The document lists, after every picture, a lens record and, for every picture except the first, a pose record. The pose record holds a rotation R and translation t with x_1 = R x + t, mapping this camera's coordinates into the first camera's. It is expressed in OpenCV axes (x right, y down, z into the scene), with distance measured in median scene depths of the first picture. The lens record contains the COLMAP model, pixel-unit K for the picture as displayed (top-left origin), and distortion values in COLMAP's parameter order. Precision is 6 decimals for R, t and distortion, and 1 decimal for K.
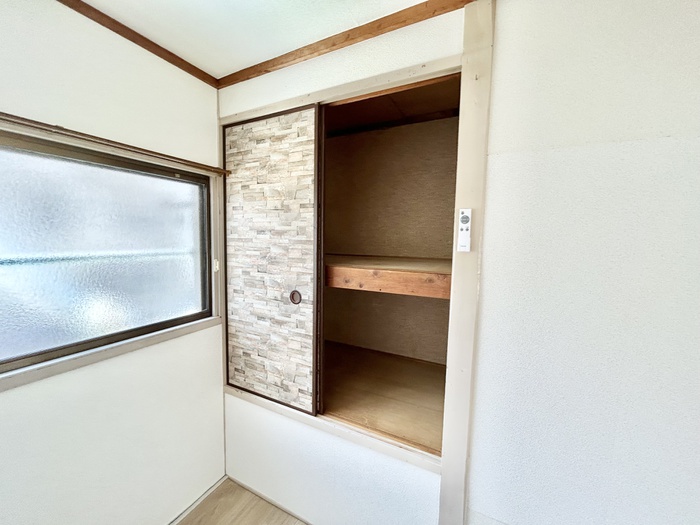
lens RADIAL K [[283.1, 0, 348.4], [0, 283.1, 263.5], [0, 0, 1]] dist [0.002874, -0.000609]
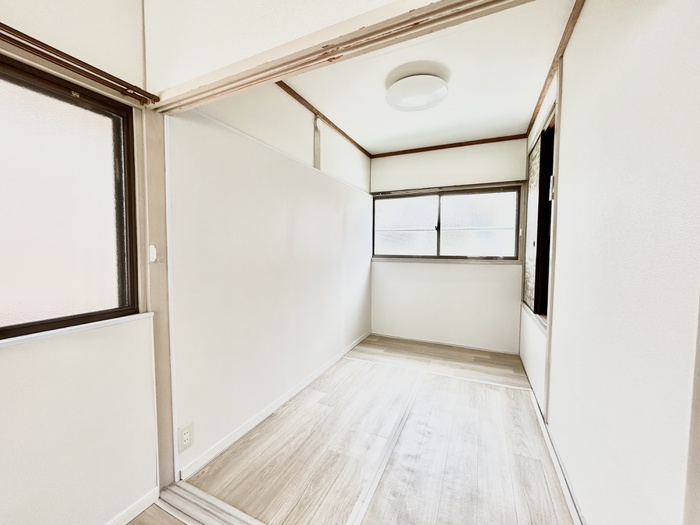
lens RADIAL K [[283.1, 0, 349.0], [0, 283.1, 261.9], [0, 0, 1]] dist [0.002874, -0.000609]
pose [[0.038861, 0.041804, -0.998370, 1.417847], [-0.105796, 0.993681, 0.037490, 0.264384], [0.993628, 0.104167, 0.043039, -0.200048]]
